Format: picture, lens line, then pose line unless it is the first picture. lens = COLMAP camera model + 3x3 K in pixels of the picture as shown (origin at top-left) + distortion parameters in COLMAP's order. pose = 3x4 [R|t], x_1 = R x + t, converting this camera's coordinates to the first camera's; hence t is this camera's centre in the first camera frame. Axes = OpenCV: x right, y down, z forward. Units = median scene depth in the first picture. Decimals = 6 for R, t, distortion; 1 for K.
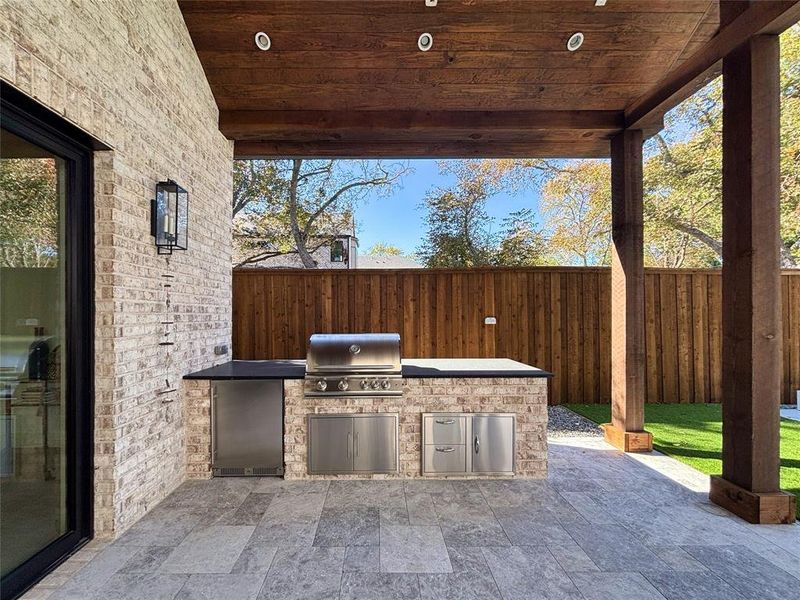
lens RADIAL K [[317.9, 0, 398.5], [0, 317.9, 312.9], [0, 0, 1]] dist [-0.000642, -0.000064]
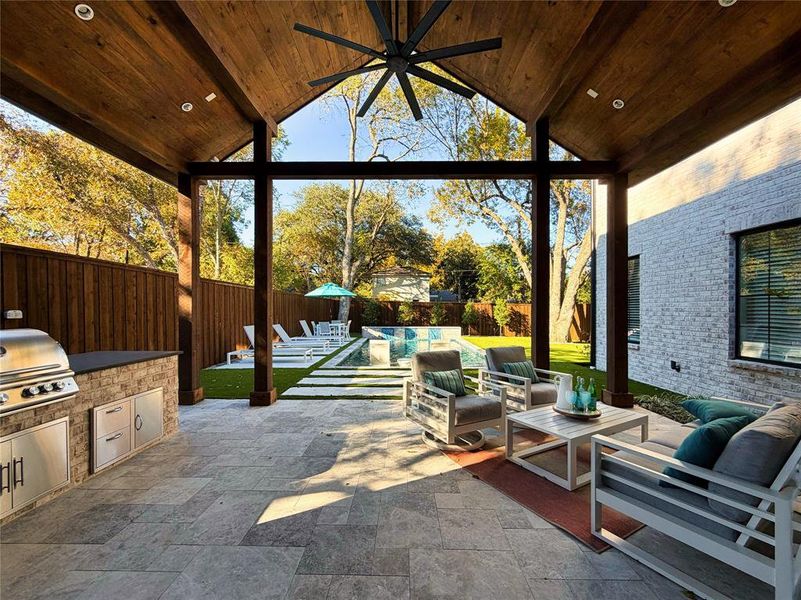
lens RADIAL K [[321.3, 0, 385.9], [0, 321.3, 297.4], [0, 0, 1]] dist [0.000563, 0.000165]
pose [[0.071646, 0.039856, 0.996633, -0.739883], [-0.009368, 0.999184, -0.039285, 0.009724], [-0.997386, -0.006521, 0.071961, 0.046130]]
